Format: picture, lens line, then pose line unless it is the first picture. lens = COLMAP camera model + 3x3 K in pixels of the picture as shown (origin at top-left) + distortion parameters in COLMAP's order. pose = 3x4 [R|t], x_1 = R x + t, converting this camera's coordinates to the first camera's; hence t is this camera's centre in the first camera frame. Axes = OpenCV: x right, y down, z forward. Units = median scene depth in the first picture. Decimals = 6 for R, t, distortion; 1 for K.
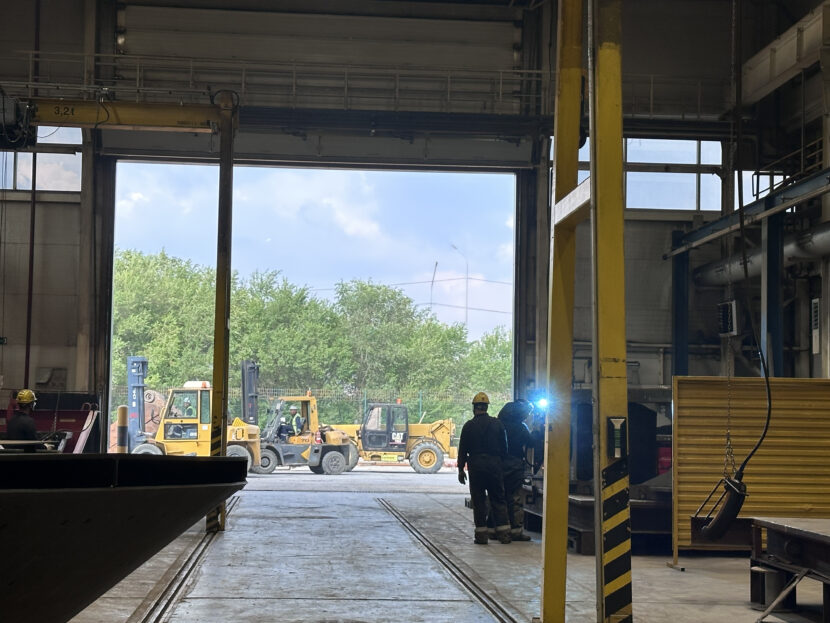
lens RADIAL K [[1594.3, 0, 415.2], [0, 1594.3, 311.6], [0, 0, 1]] dist [0.020666, 0.000000]
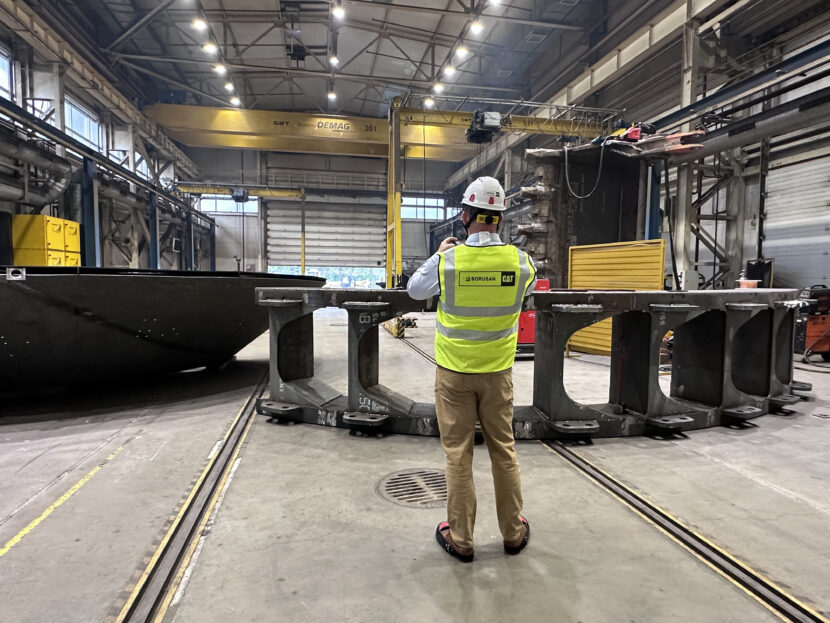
lens RADIAL K [[508.6, 0, 413.2], [0, 508.6, 313.1], [0, 0, 1]] dist [0.000265, 0.000009]
pose [[0.994220, -0.014628, 0.106357, 0.002353], [0.000704, 0.991541, 0.129794, -0.003581], [-0.107356, -0.128969, 0.985820, -0.132712]]
